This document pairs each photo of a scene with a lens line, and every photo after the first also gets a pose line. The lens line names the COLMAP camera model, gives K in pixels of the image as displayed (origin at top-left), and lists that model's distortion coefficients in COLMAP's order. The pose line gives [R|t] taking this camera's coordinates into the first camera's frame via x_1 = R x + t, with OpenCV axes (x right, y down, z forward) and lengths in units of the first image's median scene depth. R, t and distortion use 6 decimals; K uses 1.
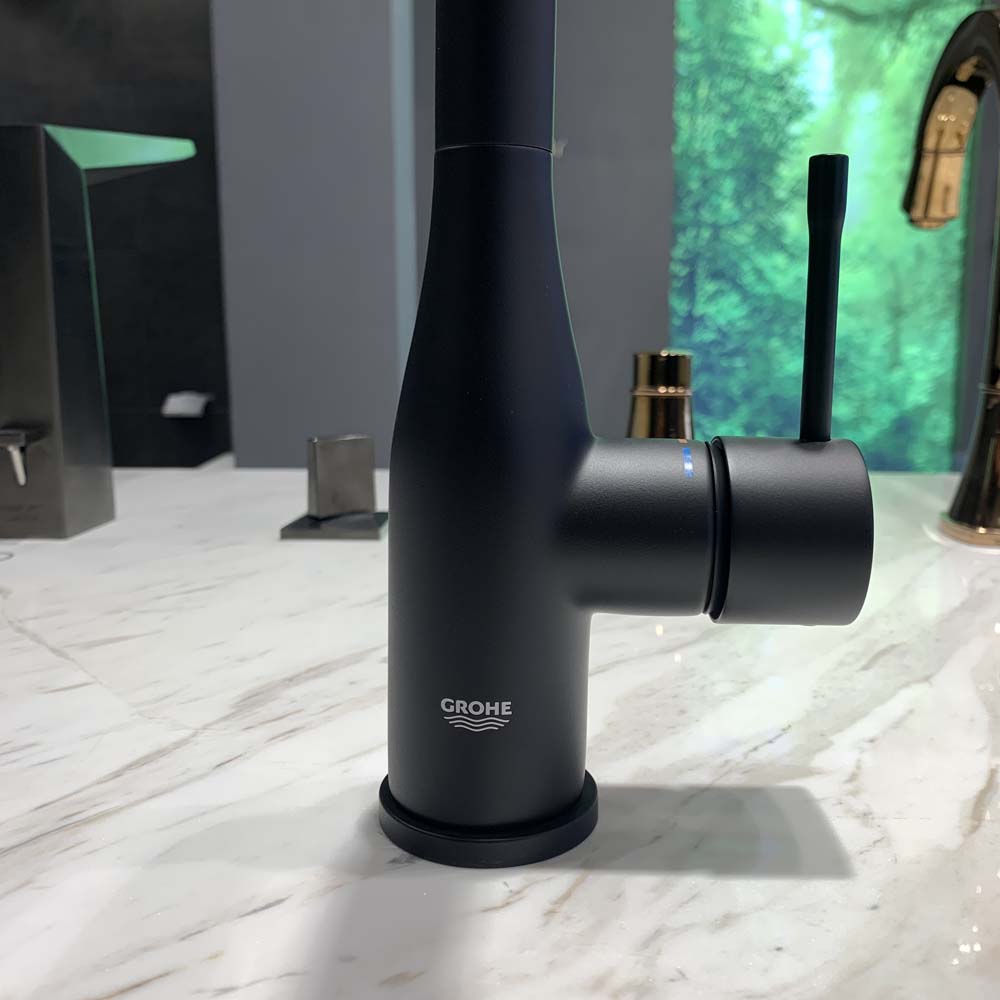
lens RADIAL K [[1051.8, 0, 507.4], [0, 1051.8, 474.0], [0, 0, 1]] dist [0.082959, -0.204838]
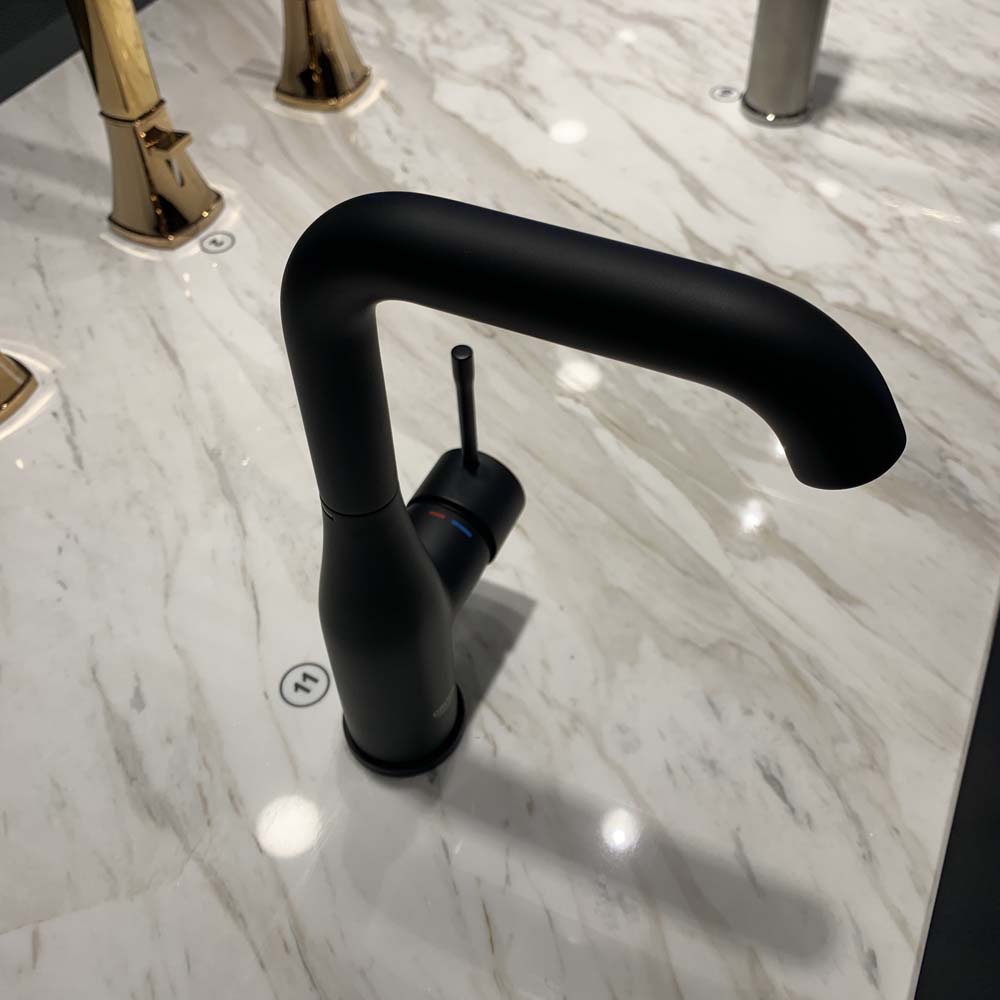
lens RADIAL K [[1051.8, 0, 507.4], [0, 1051.8, 474.0], [0, 0, 1]] dist [0.082959, -0.204838]
pose [[0.392855, -0.697892, 0.598842, -0.679960], [0.169868, 0.695064, 0.698592, -1.107868], [-0.903775, -0.172721, 0.391609, 0.202907]]
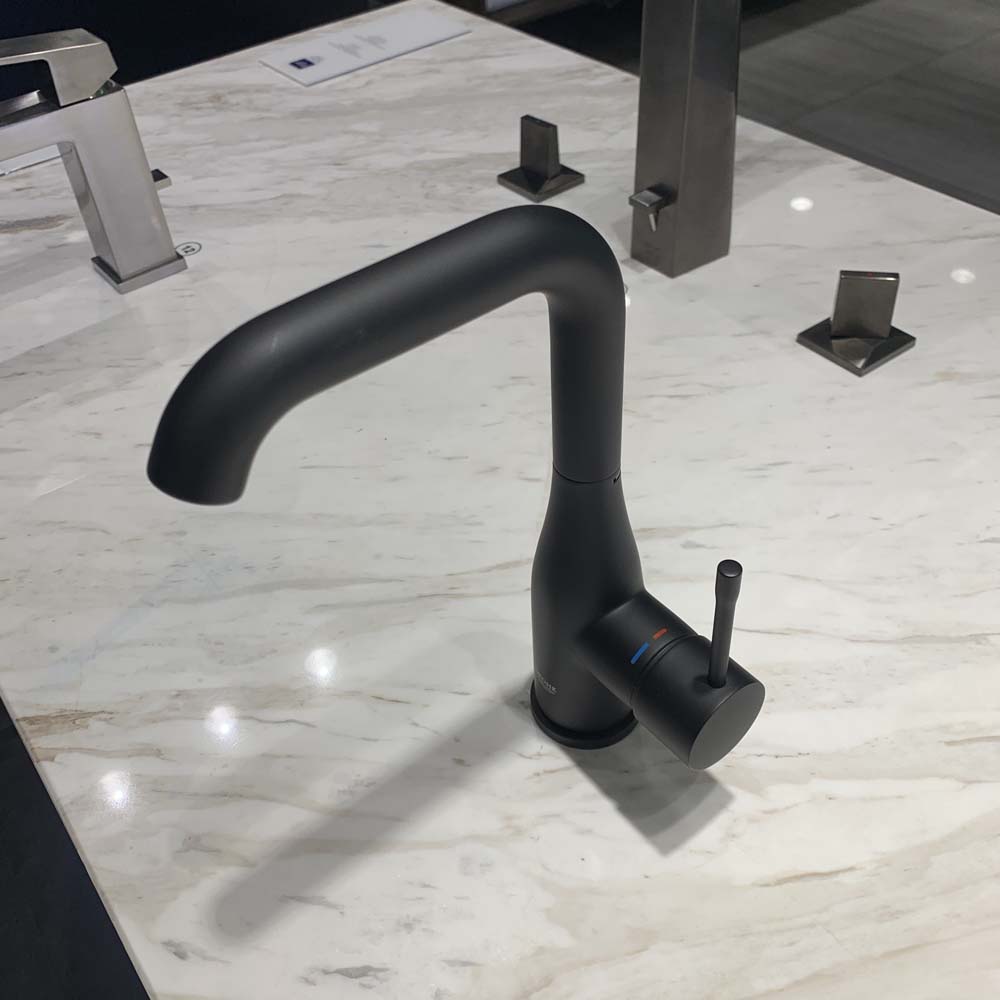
lens RADIAL K [[1023.9, 0, 500.0], [0, 1023.9, 500.0], [0, 0, 1]] dist [0.131074, -0.321534]
pose [[0.646873, 0.492606, -0.582146, 0.754511], [-0.058293, 0.793080, 0.606322, -1.054576], [0.760366, -0.358279, 0.541738, -0.022165]]
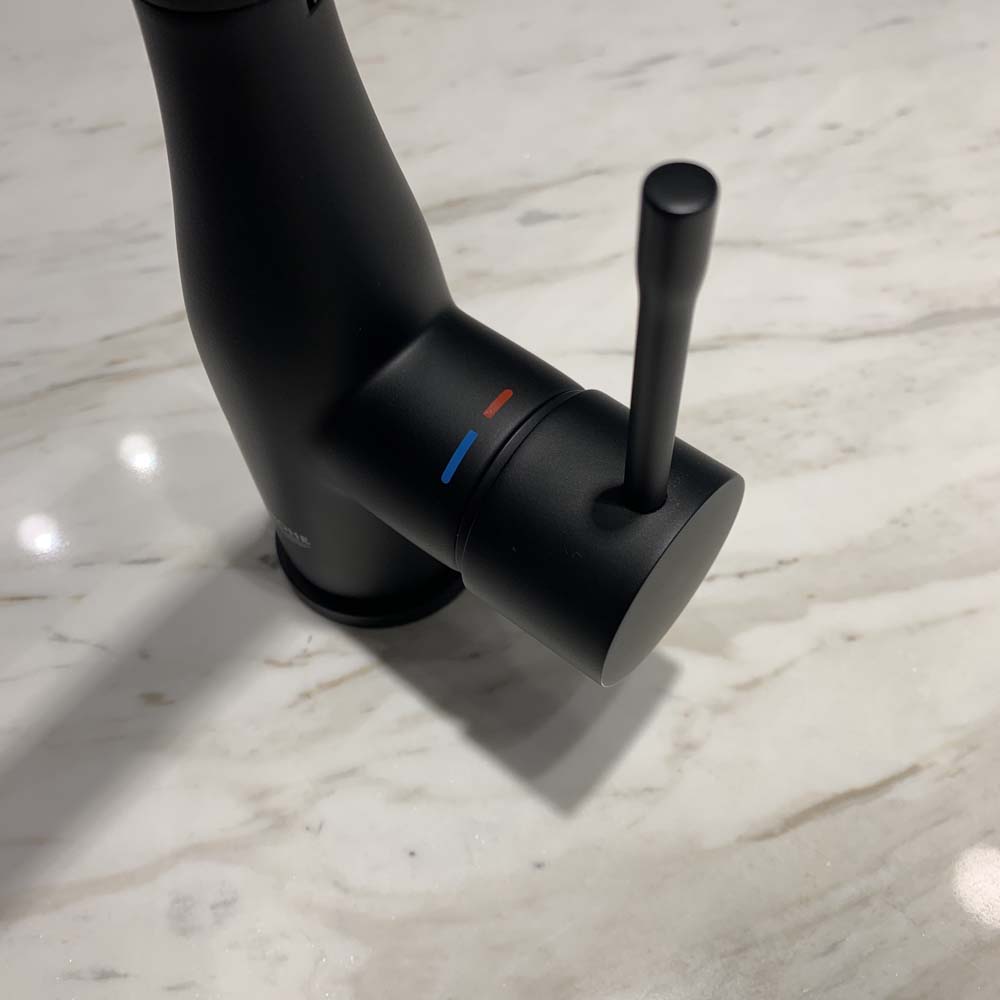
lens RADIAL K [[1042.0, 0, 500.0], [0, 1042.0, 500.0], [0, 0, 1]] dist [0.059921, -0.211987]
pose [[0.795706, 0.491034, -0.354595, 0.393931], [-0.042074, 0.628843, 0.776393, -0.474289], [0.604221, -0.602861, 0.521034, 0.516746]]
